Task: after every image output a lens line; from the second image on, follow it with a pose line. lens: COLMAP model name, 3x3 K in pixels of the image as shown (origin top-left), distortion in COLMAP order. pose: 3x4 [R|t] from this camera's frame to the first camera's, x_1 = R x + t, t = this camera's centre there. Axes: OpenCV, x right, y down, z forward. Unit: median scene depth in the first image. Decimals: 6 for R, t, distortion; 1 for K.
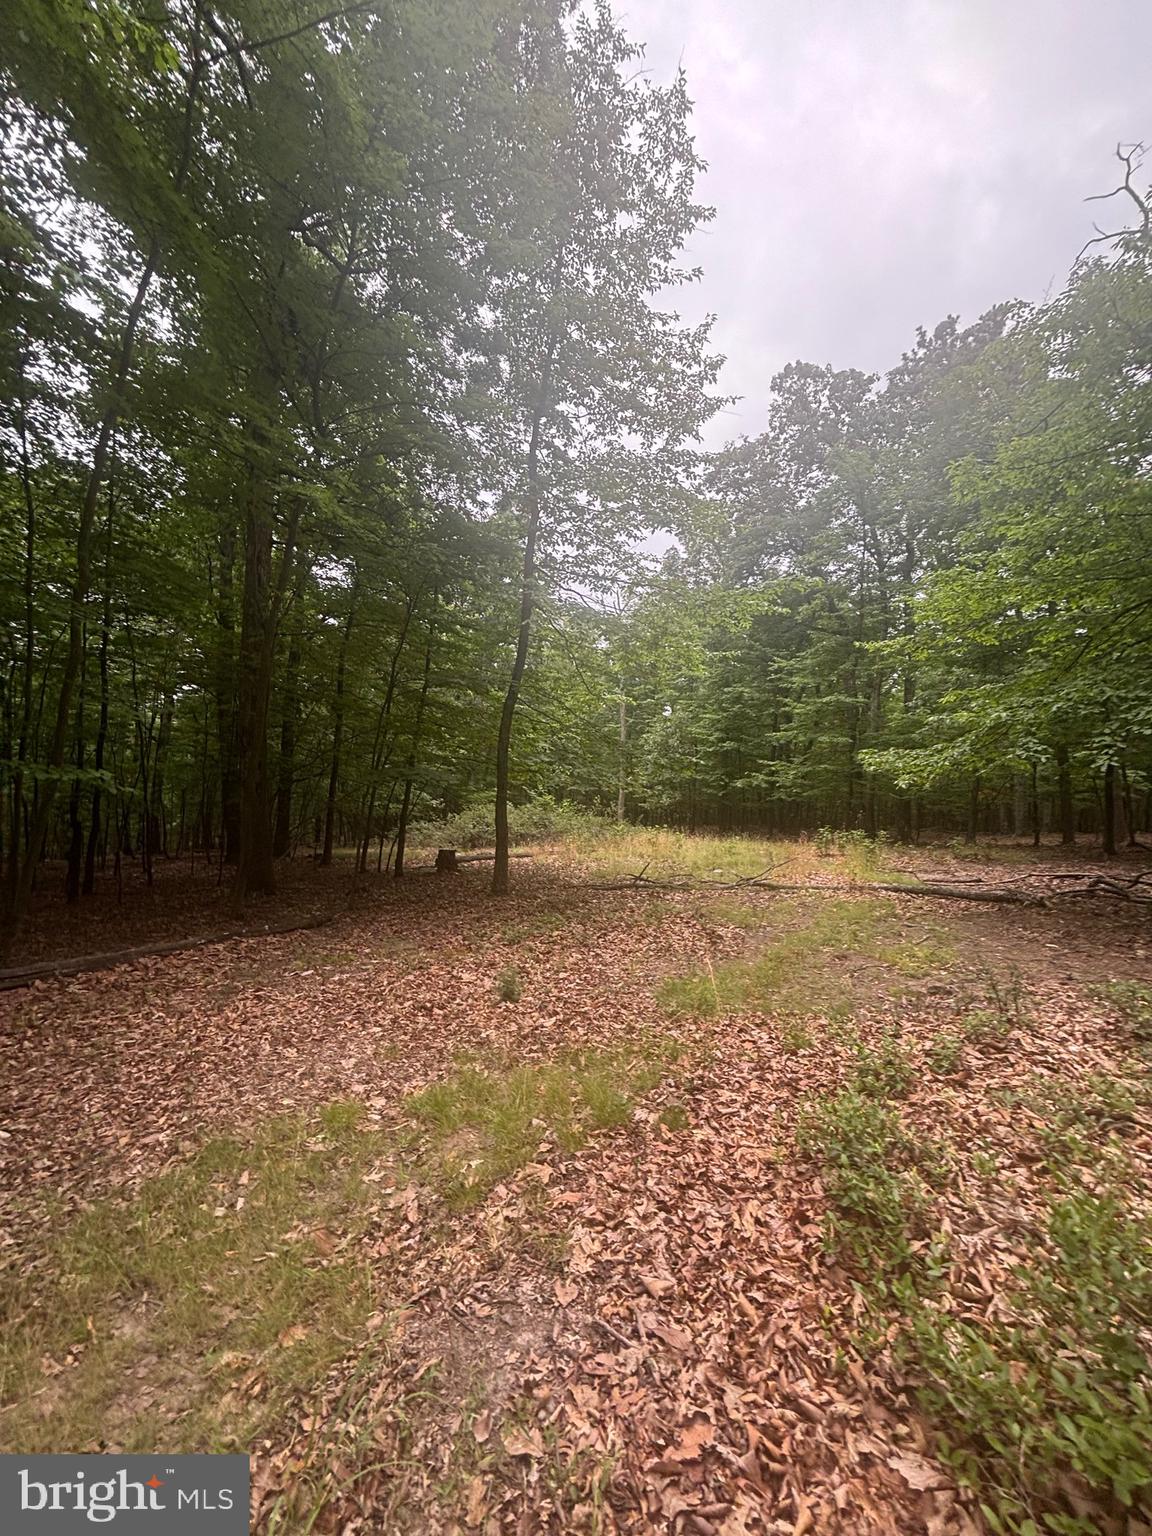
lens RADIAL K [[616.7, 0, 571.1], [0, 616.7, 761.2], [0, 0, 1]] dist [0.001997, -0.000122]
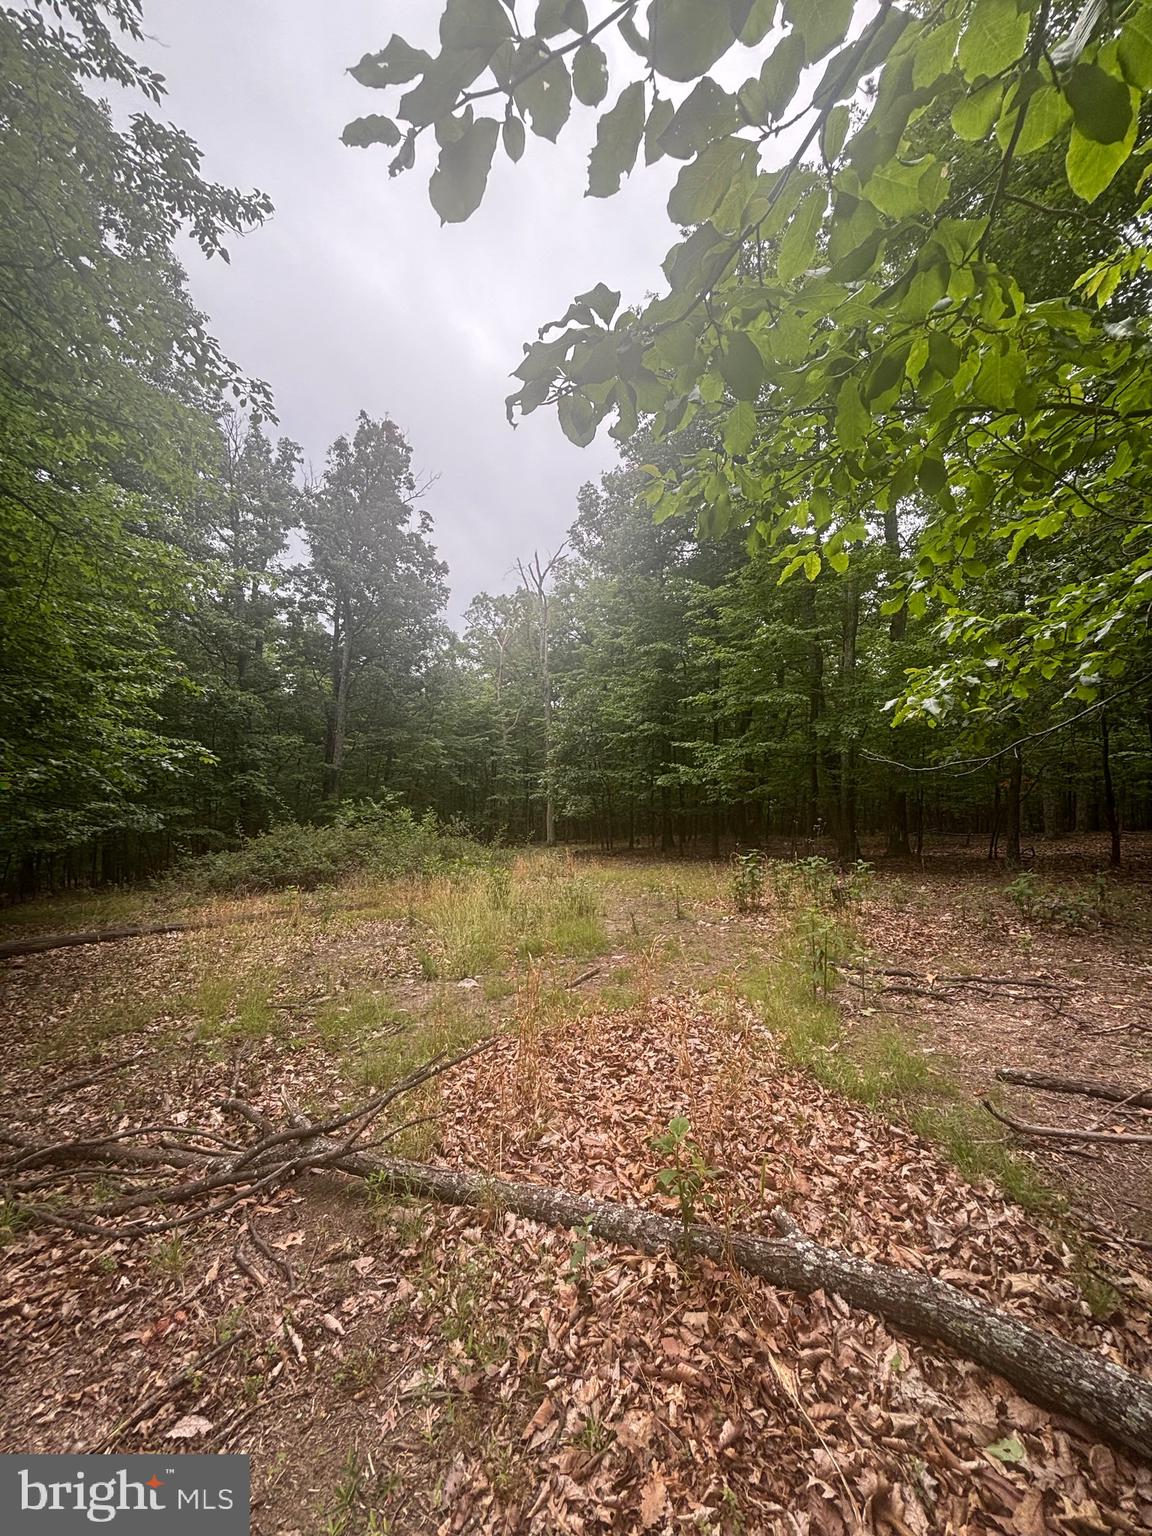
lens RADIAL K [[616.7, 0, 580.3], [0, 616.7, 766.0], [0, 0, 1]] dist [0.001997, -0.000122]
pose [[0.998846, -0.036467, 0.031239, 0.175712], [0.036704, 0.999301, -0.007042, 0.022996], [-0.030960, 0.008181, 0.999487, 0.336153]]
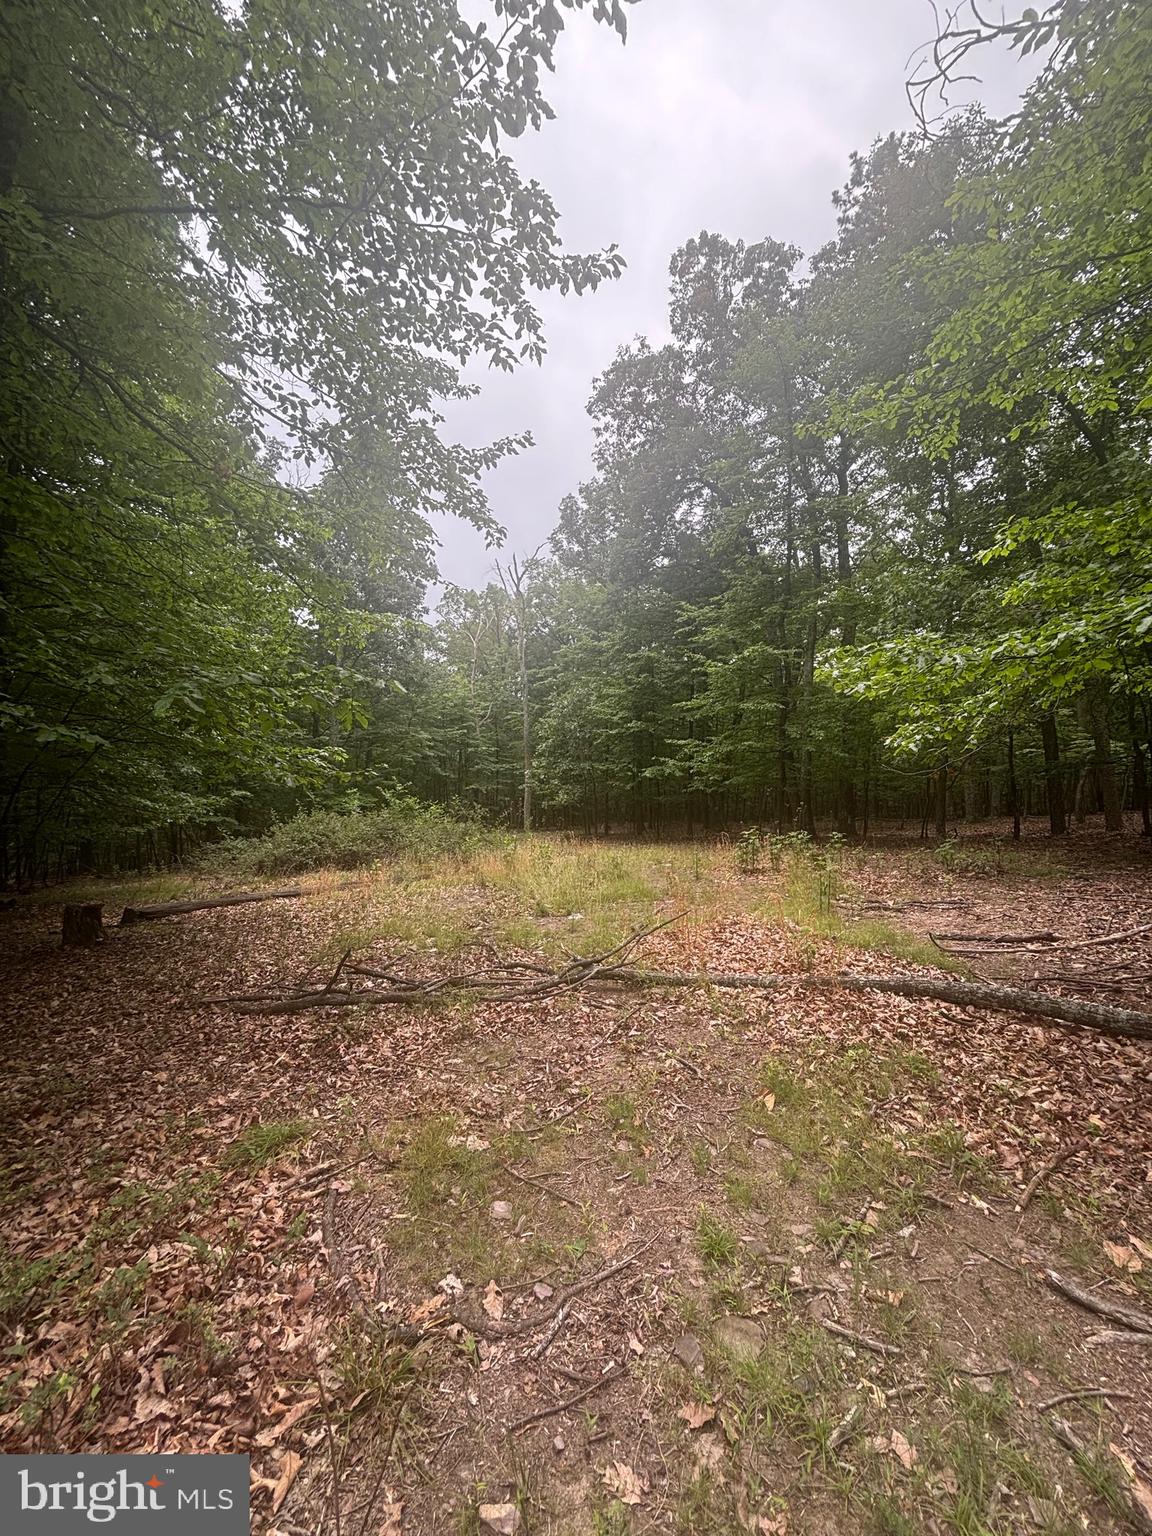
lens RADIAL K [[616.7, 0, 580.0], [0, 616.7, 766.0], [0, 0, 1]] dist [0.001997, -0.000122]
pose [[0.992847, -0.034086, 0.114428, 0.104340], [0.032872, 0.999382, 0.012476, 0.016620], [-0.114782, -0.008625, 0.993353, 0.242870]]
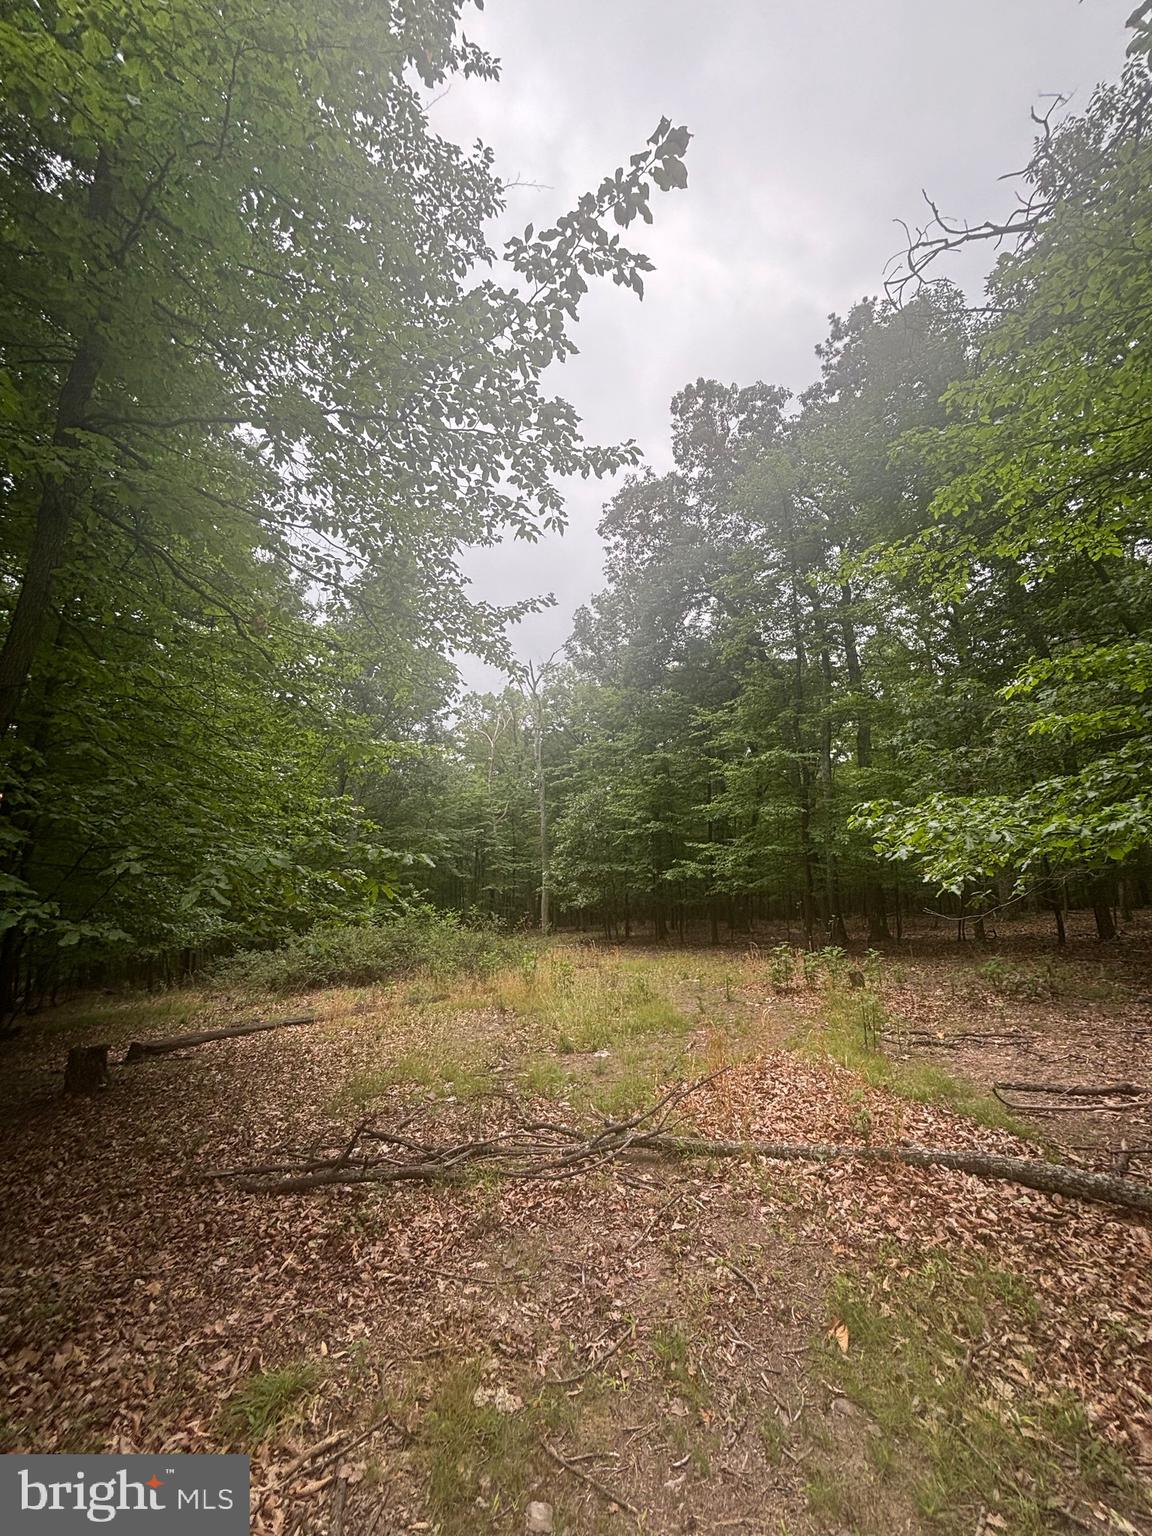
lens RADIAL K [[616.7, 0, 580.5], [0, 616.7, 766.9], [0, 0, 1]] dist [0.001997, -0.000122]
pose [[0.994686, -0.039216, 0.095199, 0.102211], [0.051898, 0.989537, -0.134625, 0.000290], [-0.088923, 0.138850, 0.986313, 0.245171]]
